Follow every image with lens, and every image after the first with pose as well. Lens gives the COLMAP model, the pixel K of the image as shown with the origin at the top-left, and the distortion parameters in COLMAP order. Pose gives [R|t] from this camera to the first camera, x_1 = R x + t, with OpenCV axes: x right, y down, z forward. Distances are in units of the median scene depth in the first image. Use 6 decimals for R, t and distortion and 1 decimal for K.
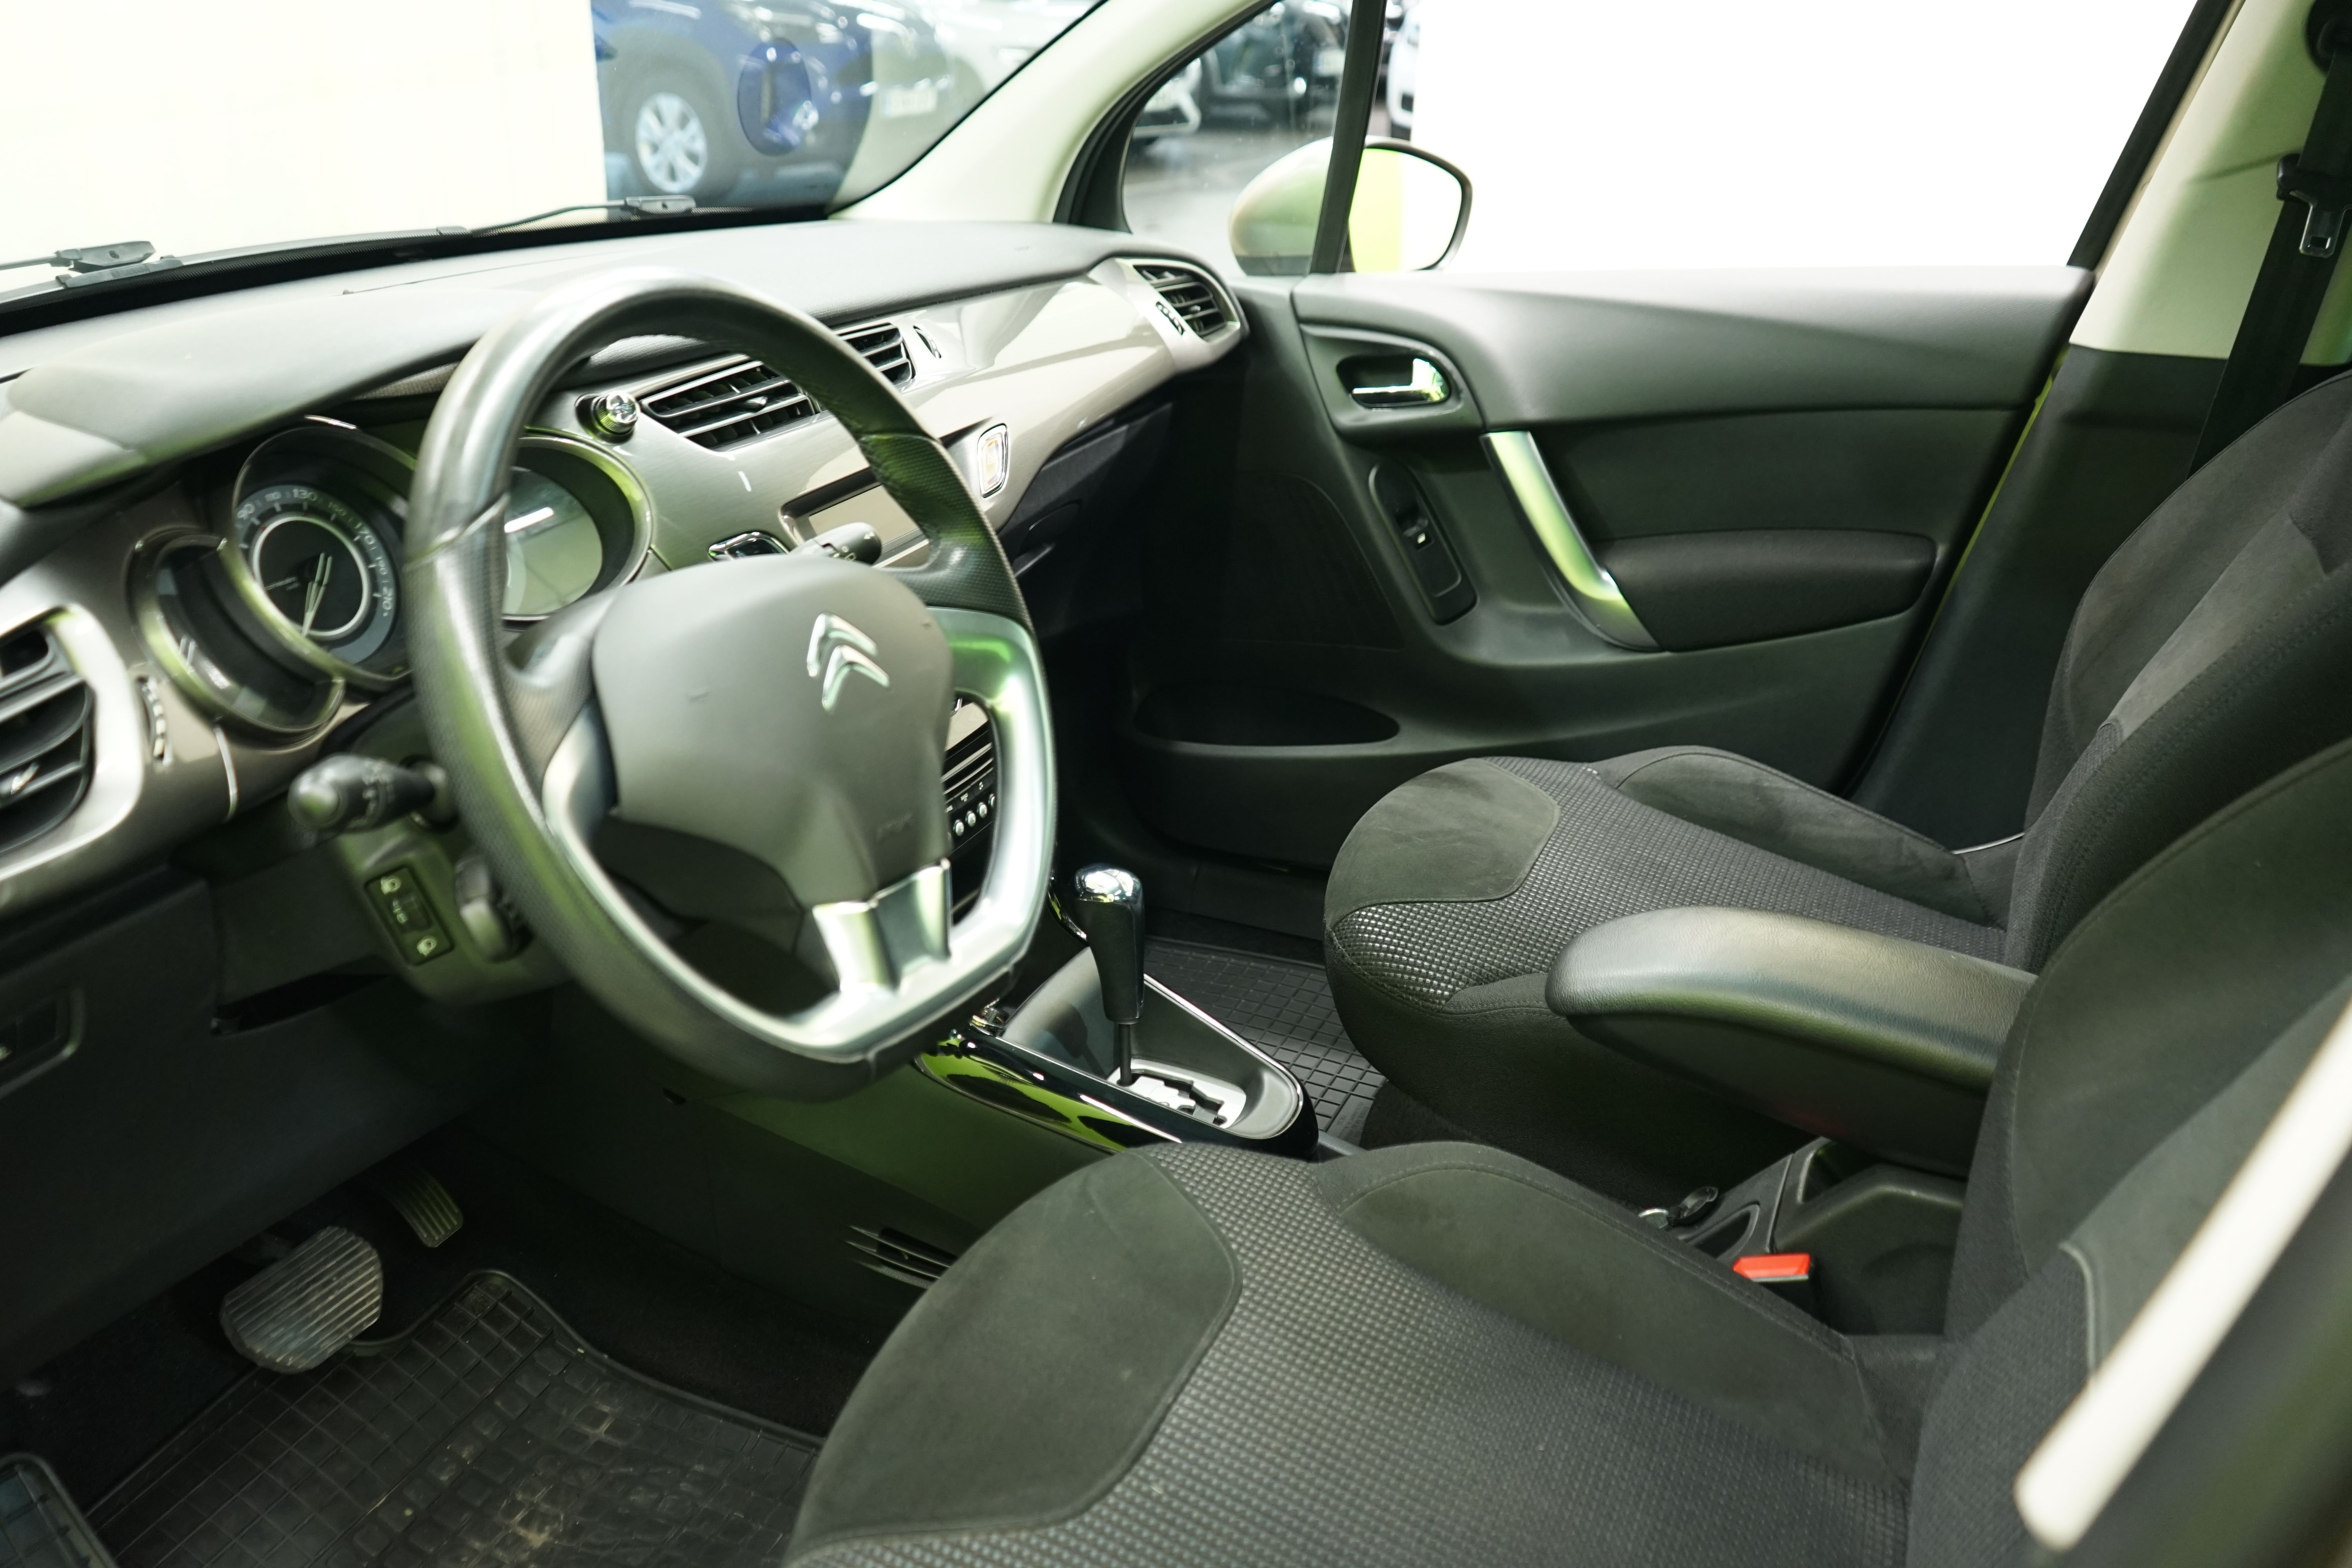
lens RADIAL K [[1780.8, 0, 1176.0], [0, 1780.8, 784.0], [0, 0, 1]] dist [-0.064306, 0.002743]
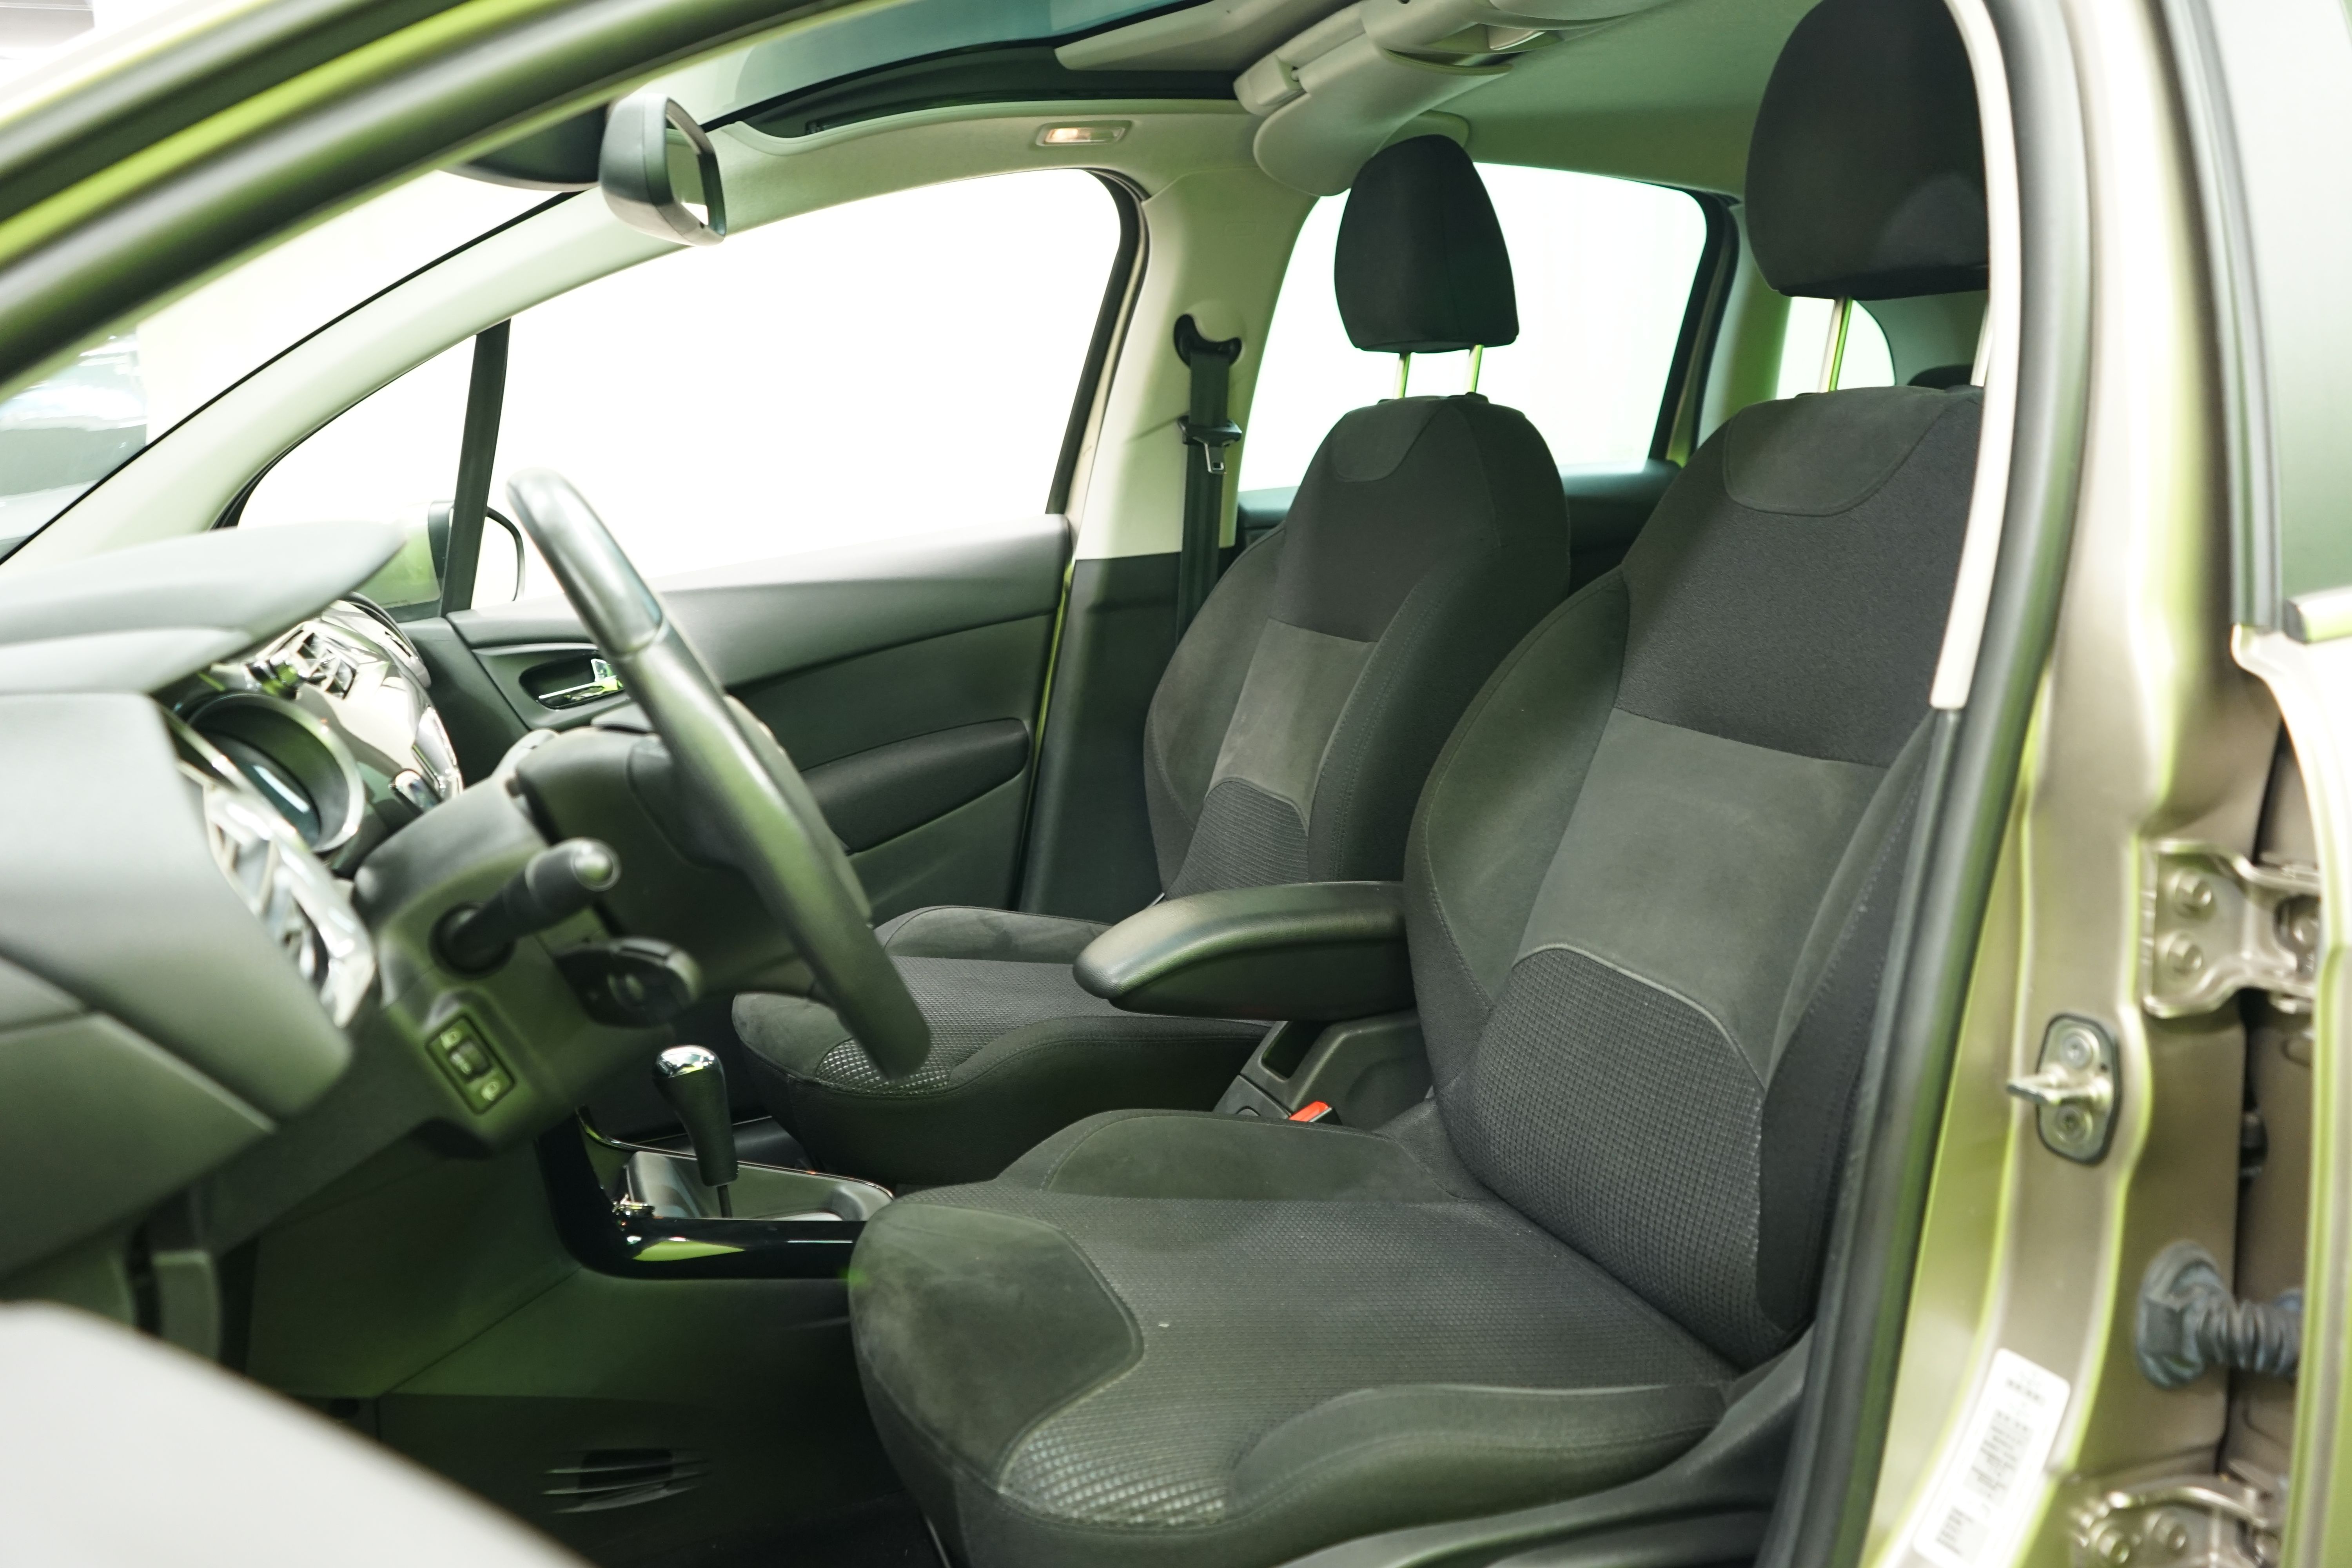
lens RADIAL K [[1780.8, 0, 1176.0], [0, 1780.8, 784.0], [0, 0, 1]] dist [-0.064306, 0.002743]
pose [[0.698389, -0.179759, 0.692776, -0.477950], [0.343154, 0.933537, -0.103703, 0.097926], [-0.628091, 0.310154, 0.713657, -0.032967]]
